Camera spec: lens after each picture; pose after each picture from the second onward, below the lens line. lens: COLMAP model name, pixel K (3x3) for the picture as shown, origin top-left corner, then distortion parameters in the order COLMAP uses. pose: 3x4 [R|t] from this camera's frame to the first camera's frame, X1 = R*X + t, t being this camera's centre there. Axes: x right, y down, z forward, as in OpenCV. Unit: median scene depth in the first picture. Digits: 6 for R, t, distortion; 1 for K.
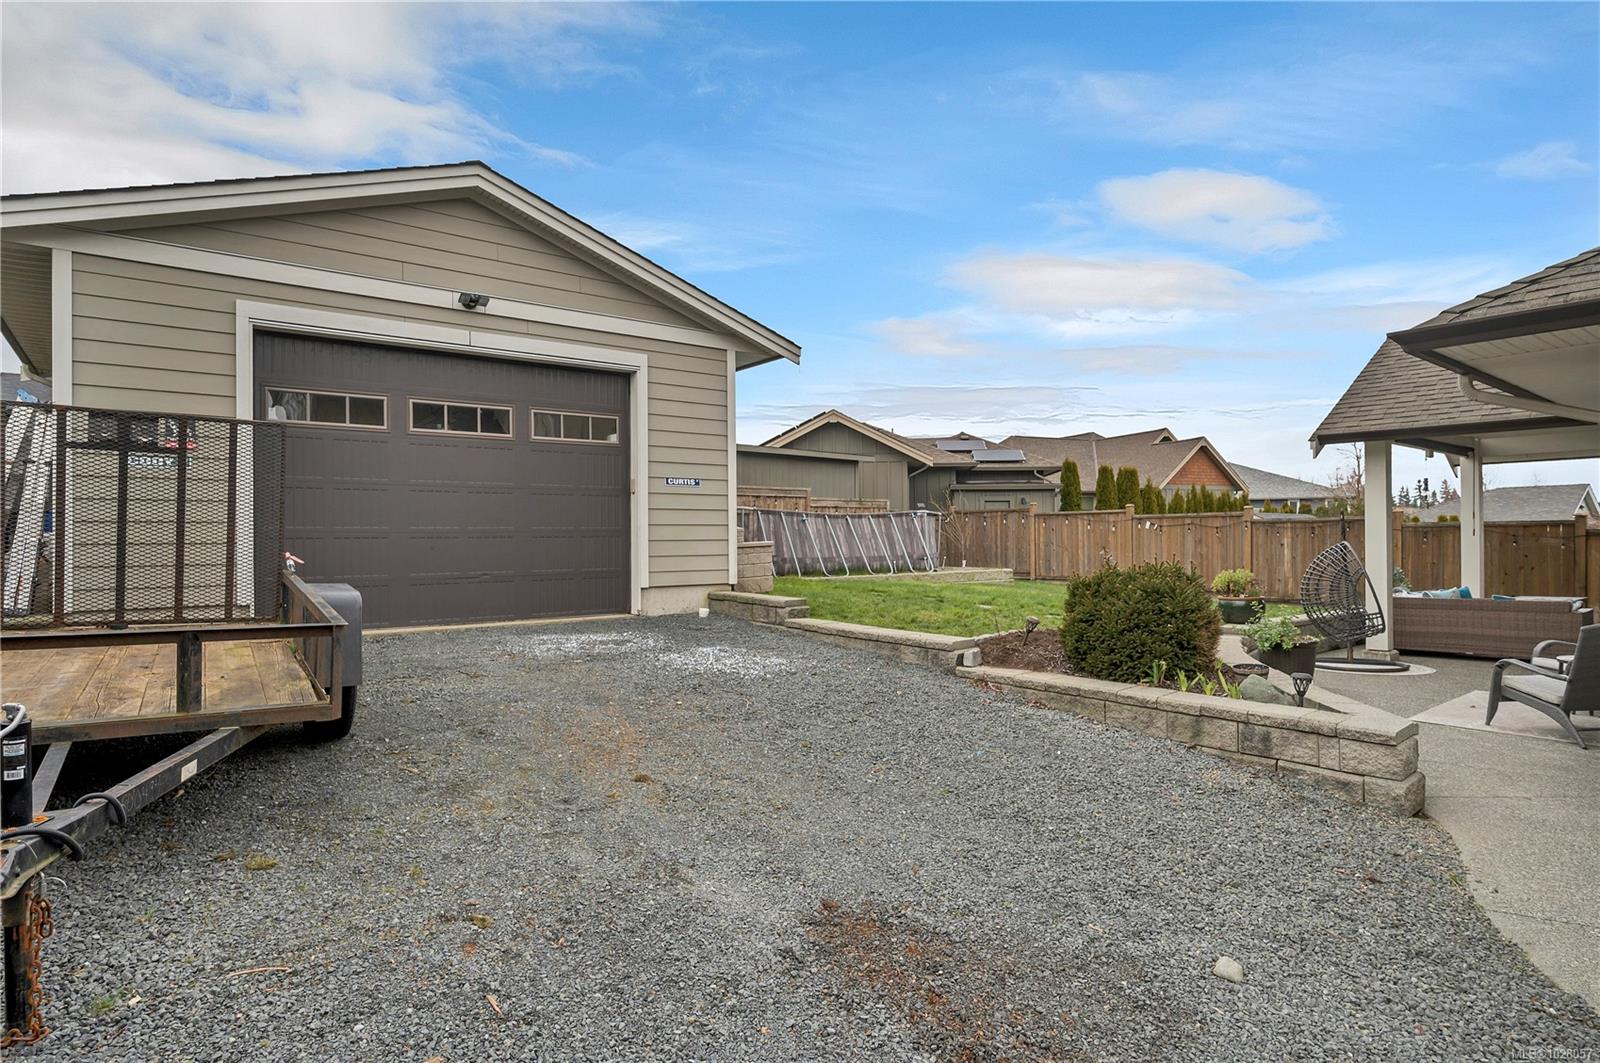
lens RADIAL K [[826.9, 0, 795.0], [0, 826.9, 546.1], [0, 0, 1]] dist [-0.001799, 0.000012]
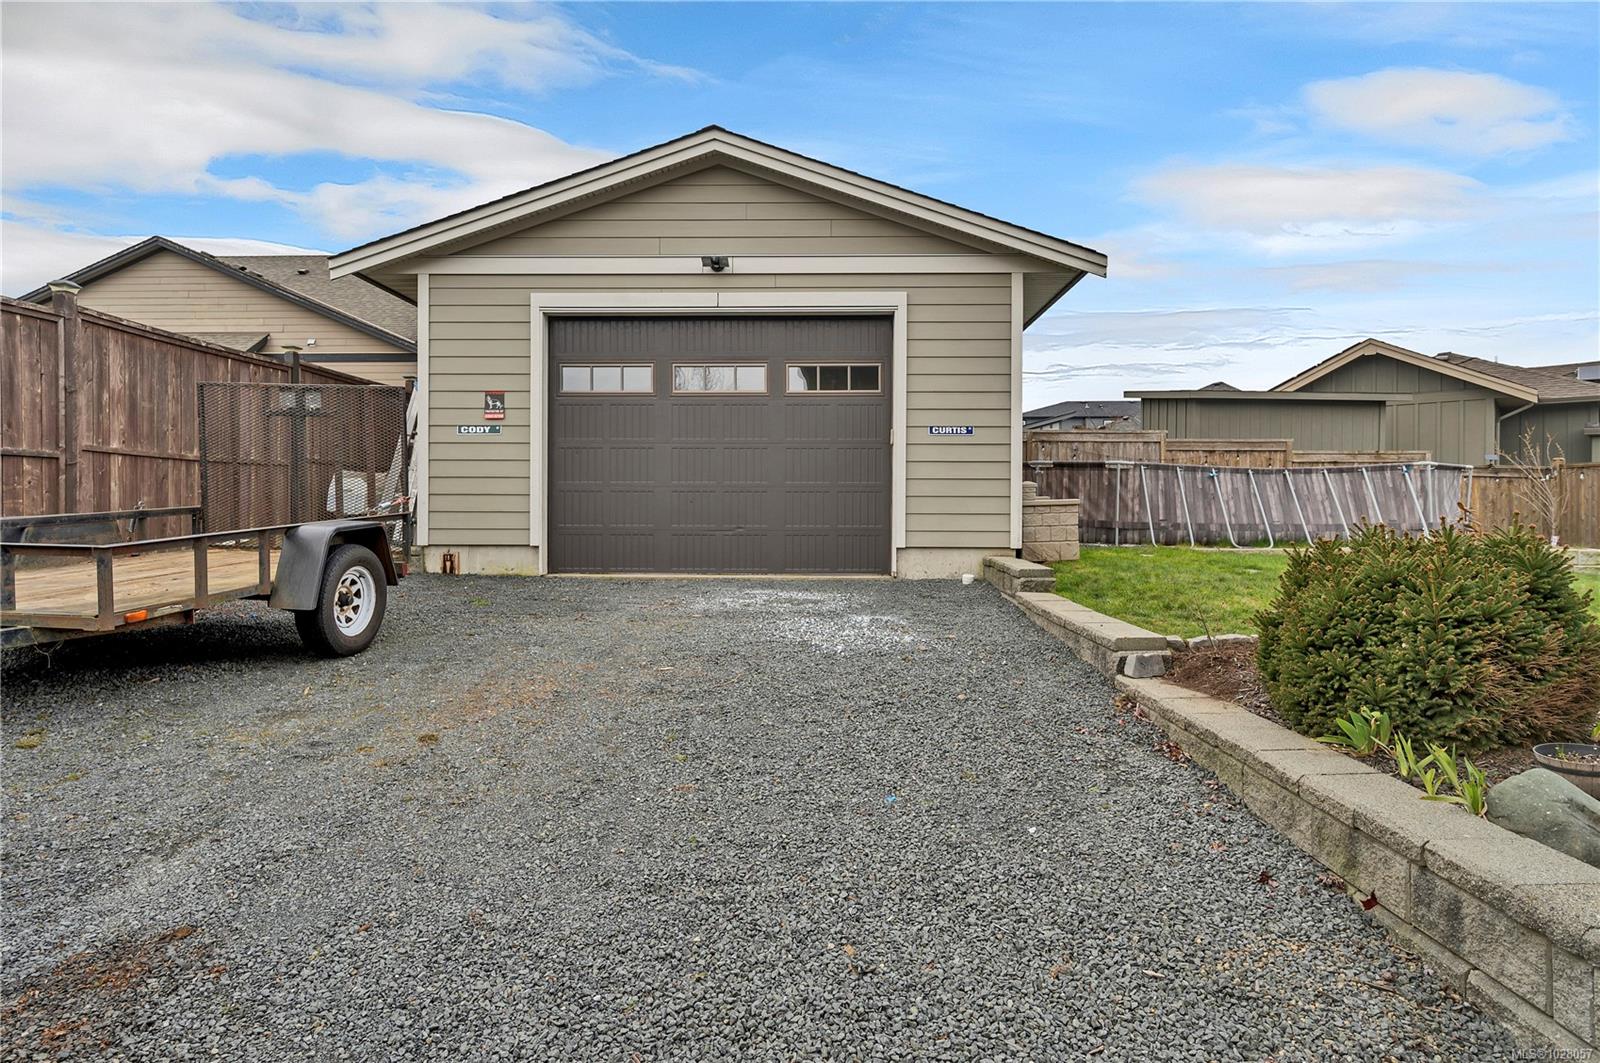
lens RADIAL K [[813.2, 0, 797.0], [0, 813.2, 522.5], [0, 0, 1]] dist [-0.002707, -0.000256]
pose [[0.796043, 0.021773, -0.604848, 0.271448], [-0.014387, 0.999751, 0.017054, 0.008745], [0.605069, -0.004874, 0.796158, 0.213505]]
